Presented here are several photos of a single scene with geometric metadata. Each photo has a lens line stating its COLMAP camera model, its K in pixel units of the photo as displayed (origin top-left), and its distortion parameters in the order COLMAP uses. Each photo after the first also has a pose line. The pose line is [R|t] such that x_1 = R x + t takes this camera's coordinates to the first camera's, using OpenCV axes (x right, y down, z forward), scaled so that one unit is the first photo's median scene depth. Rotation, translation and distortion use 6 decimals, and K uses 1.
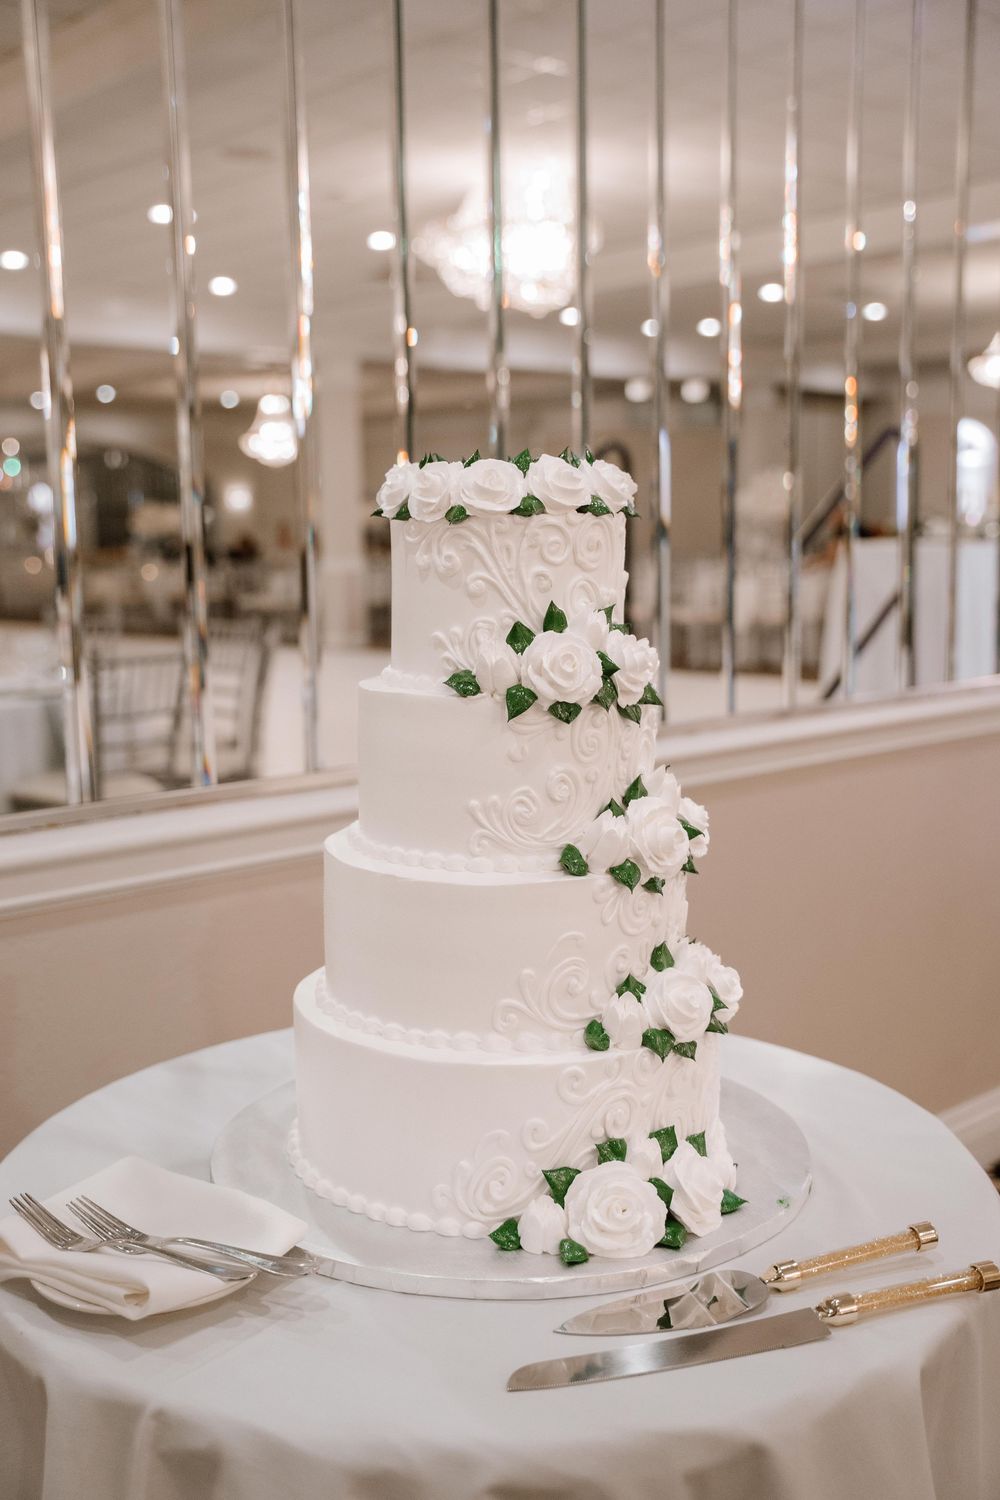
lens RADIAL K [[1563.4, 0, 498.2], [0, 1563.4, 776.1], [0, 0, 1]] dist [-0.017066, -0.011223]
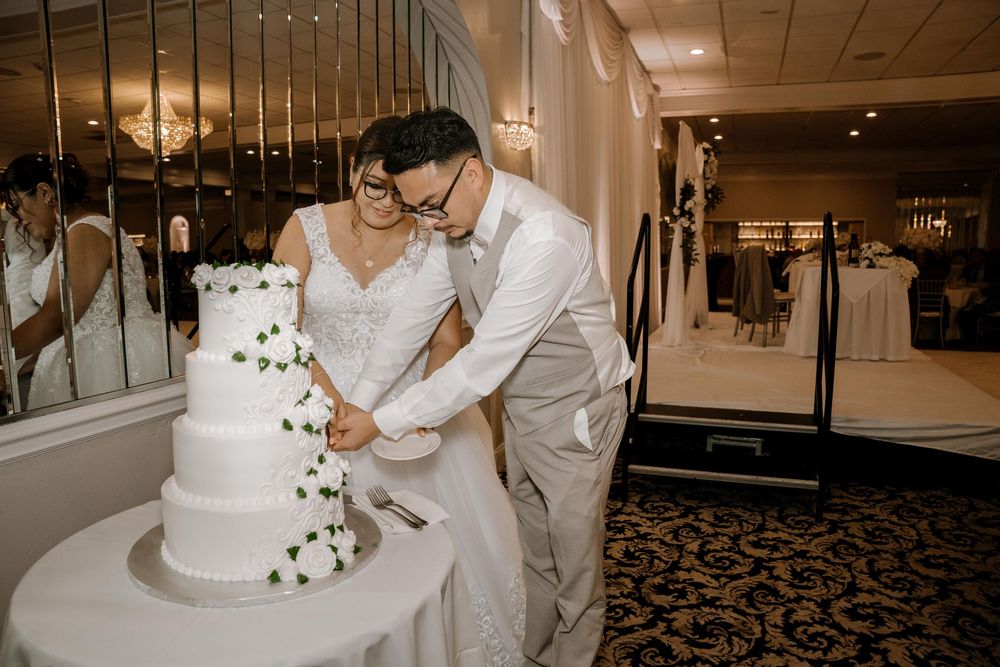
lens RADIAL K [[685.0, 0, 500.0], [0, 685.0, 333.5], [0, 0, 1]] dist [-0.174375, 0.119471]
pose [[0.878950, -0.041329, 0.475121, -0.157713], [0.056772, 0.998221, -0.018194, -0.053487], [-0.473524, 0.042965, 0.879733, -0.116631]]
